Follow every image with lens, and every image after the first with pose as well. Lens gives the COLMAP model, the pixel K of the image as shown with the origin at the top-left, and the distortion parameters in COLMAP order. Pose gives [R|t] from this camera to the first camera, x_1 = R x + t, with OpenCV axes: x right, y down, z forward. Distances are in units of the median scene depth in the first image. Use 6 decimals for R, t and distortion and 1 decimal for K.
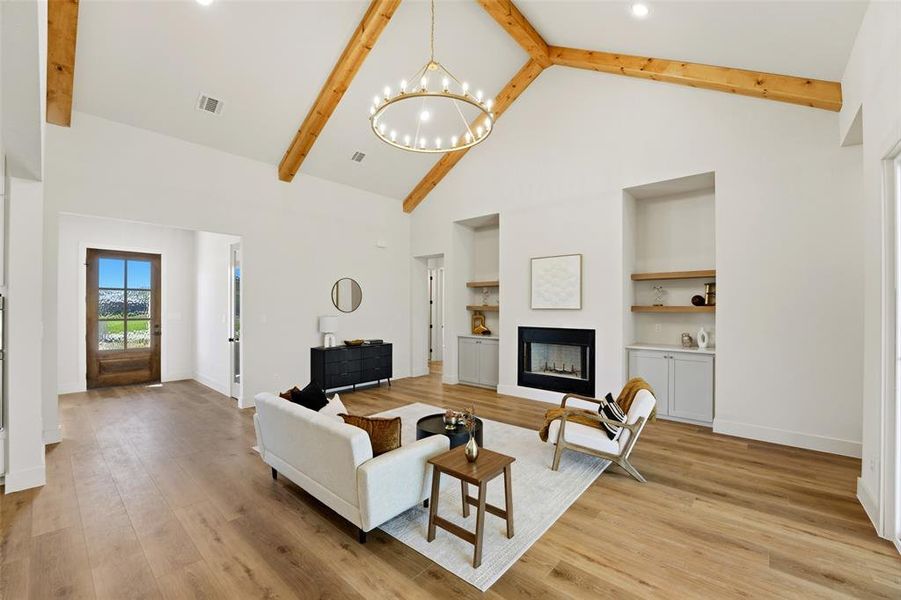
lens RADIAL K [[368.7, 0, 443.6], [0, 368.7, 303.4], [0, 0, 1]] dist [-0.019450, 0.000080]
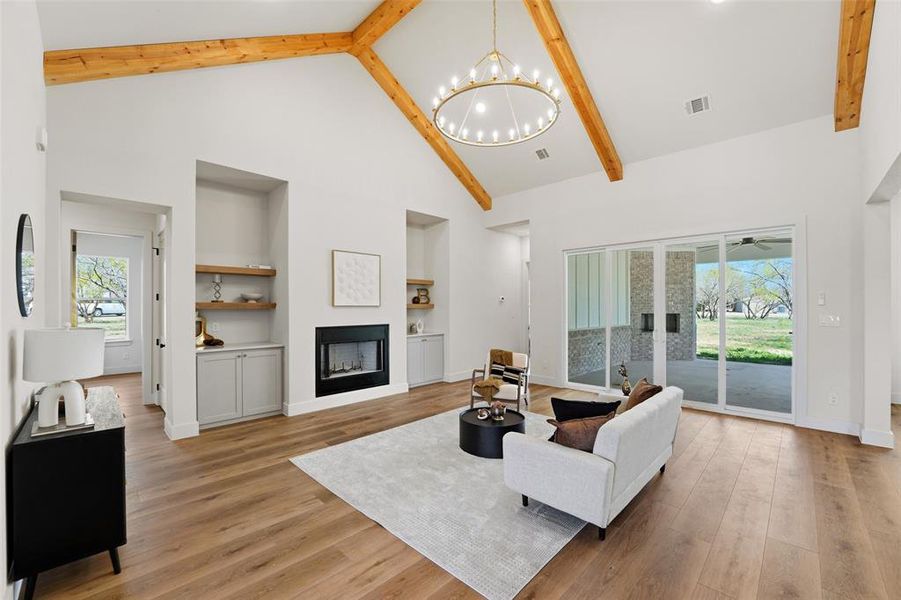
lens RADIAL K [[368.7, 0, 443.6], [0, 368.7, 303.4], [0, 0, 1]] dist [-0.019450, 0.000080]
pose [[0.053724, 0.010764, 0.998498, -0.717561], [-0.006387, 0.999925, -0.010435, 0.018176], [-0.998535, -0.005817, 0.053789, 0.768369]]
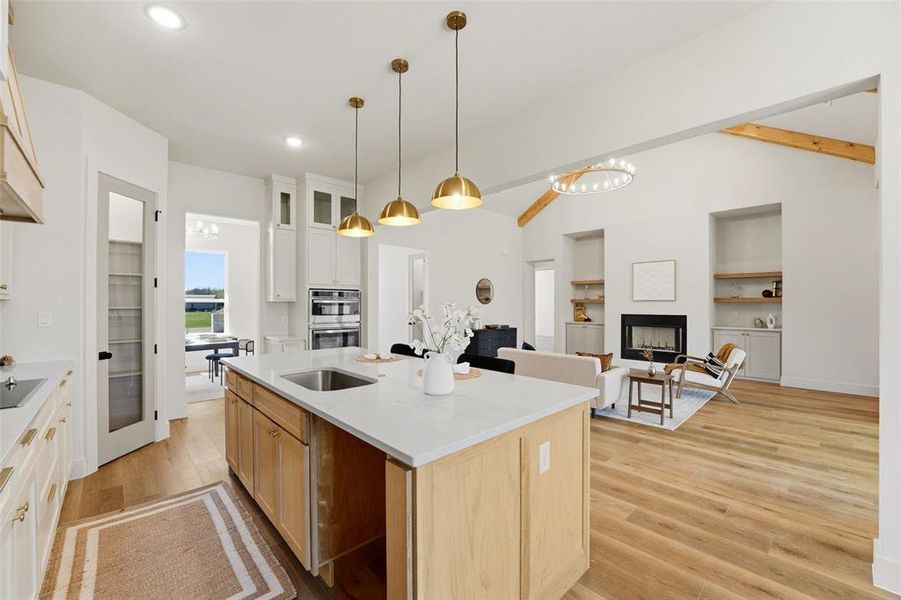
lens RADIAL K [[365.8, 0, 450.5], [0, 365.8, 300.0], [0, 0, 1]] dist [-0.010906, 0.000141]
pose [[0.996599, -0.001855, -0.082379, -0.352838], [0.001655, 0.999996, -0.002499, 0.016319], [0.082384, 0.002355, 0.996598, -0.426118]]
